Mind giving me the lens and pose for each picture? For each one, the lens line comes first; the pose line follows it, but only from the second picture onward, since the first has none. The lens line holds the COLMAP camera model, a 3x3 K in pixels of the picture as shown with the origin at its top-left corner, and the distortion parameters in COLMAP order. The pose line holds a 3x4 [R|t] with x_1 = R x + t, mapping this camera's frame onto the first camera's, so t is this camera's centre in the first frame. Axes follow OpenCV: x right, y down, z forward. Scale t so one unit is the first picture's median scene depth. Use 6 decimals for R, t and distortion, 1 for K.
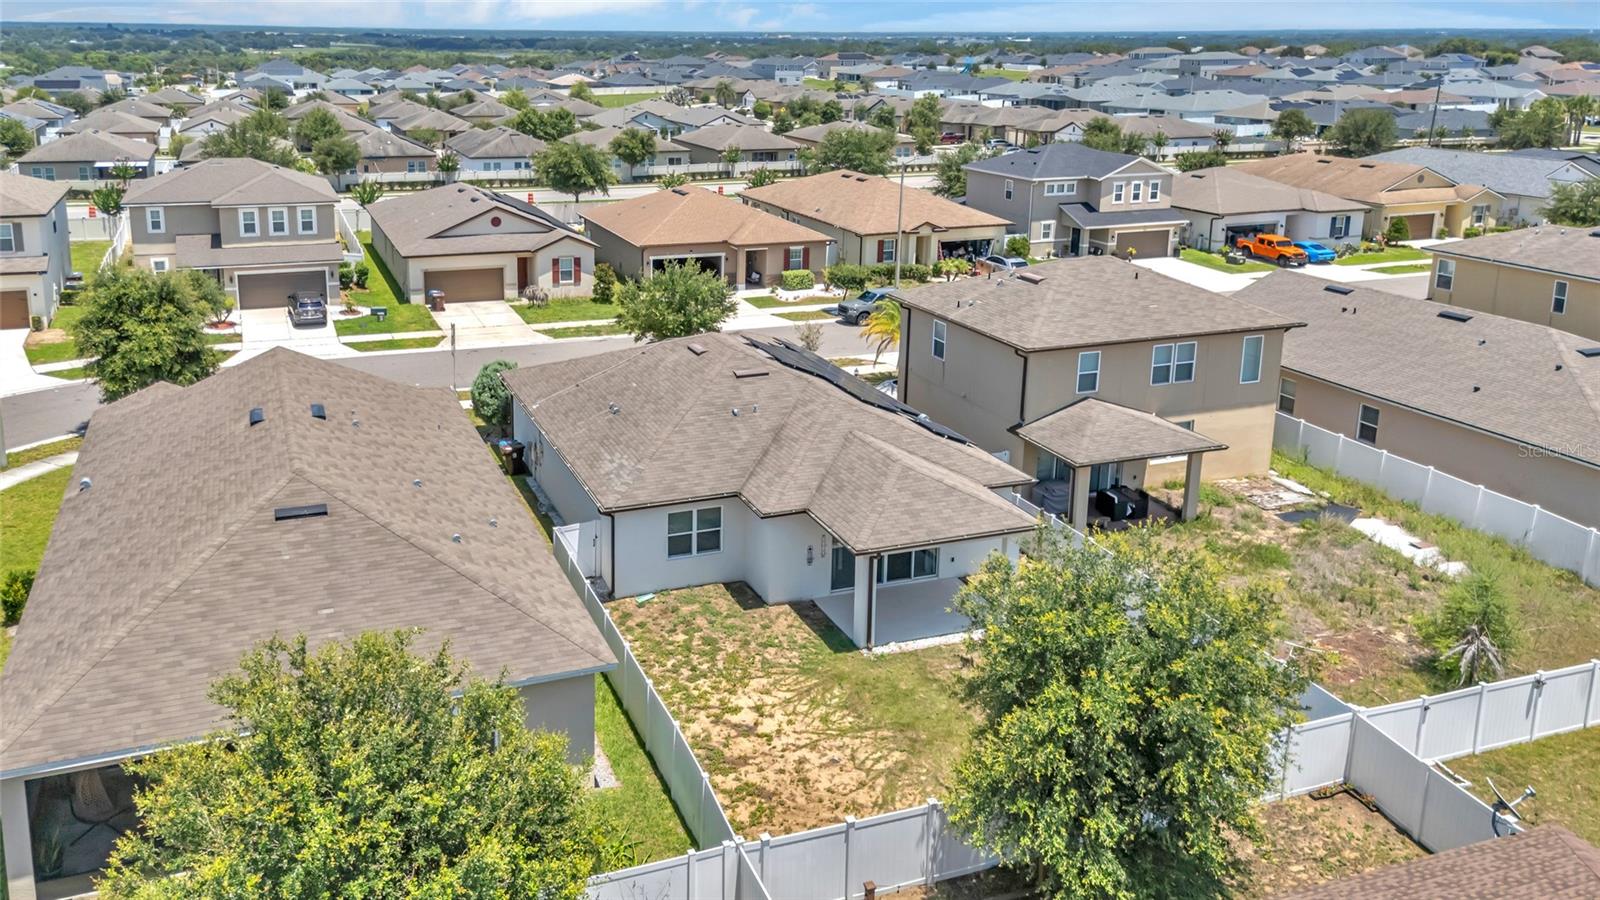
lens RADIAL K [[1204.1, 0, 752.9], [0, 1204.1, 428.5], [0, 0, 1]] dist [0.063022, -0.014118]
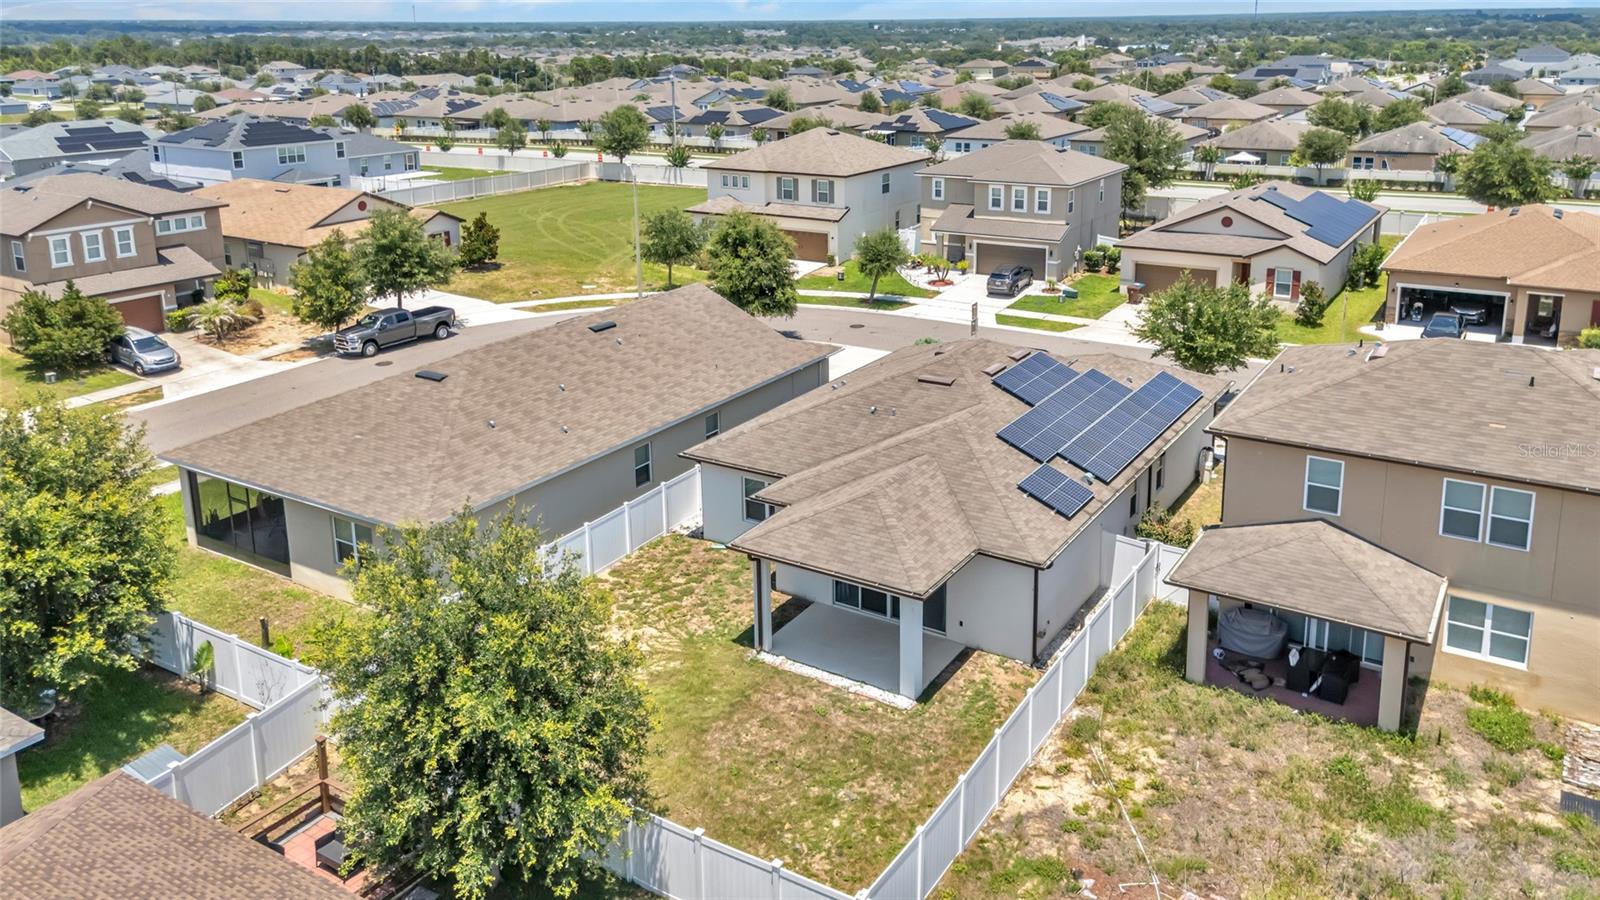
lens RADIAL K [[1204.1, 0, 807.0], [0, 1204.1, 439.9], [0, 0, 1]] dist [0.063022, -0.014118]
pose [[0.607532, 0.249200, -0.754191, 0.617097], [-0.235745, 0.963297, 0.128391, -0.091440], [0.758505, 0.099795, 0.643981, 0.277899]]
